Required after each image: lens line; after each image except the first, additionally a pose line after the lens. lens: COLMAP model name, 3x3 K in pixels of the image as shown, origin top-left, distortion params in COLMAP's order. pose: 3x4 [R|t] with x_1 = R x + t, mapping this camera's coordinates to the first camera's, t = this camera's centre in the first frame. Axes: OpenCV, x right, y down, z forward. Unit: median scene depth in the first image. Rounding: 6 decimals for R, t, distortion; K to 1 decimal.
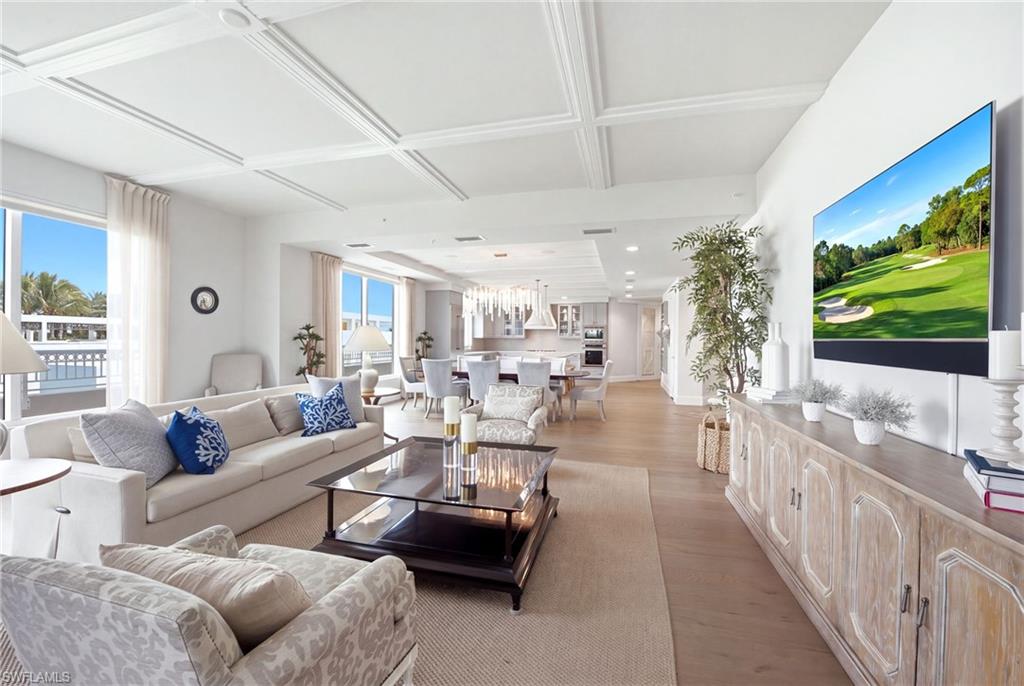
lens RADIAL K [[420.8, 0, 506.2], [0, 420.8, 343.8], [0, 0, 1]] dist [-0.019734, -0.000160]
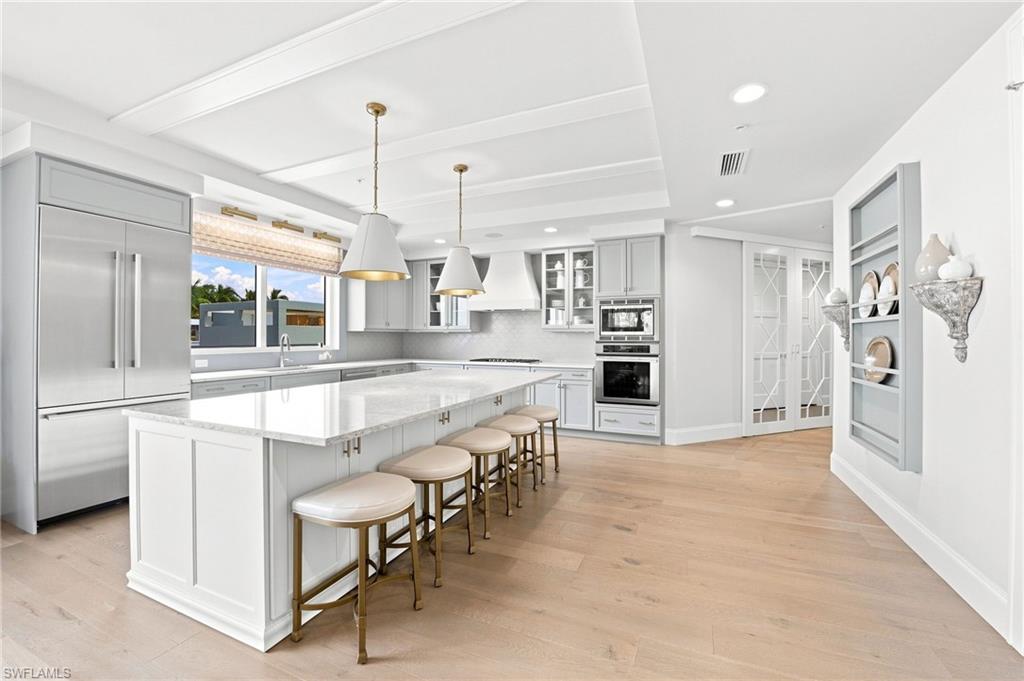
lens RADIAL K [[420.8, 0, 512.6], [0, 420.8, 336.2], [0, 0, 1]] dist [-0.019734, -0.000160]
pose [[0.989376, -0.008162, -0.145147, 0.156714], [0.006312, 0.999893, -0.013202, -0.002567], [0.145239, 0.012145, 0.989322, 0.586164]]
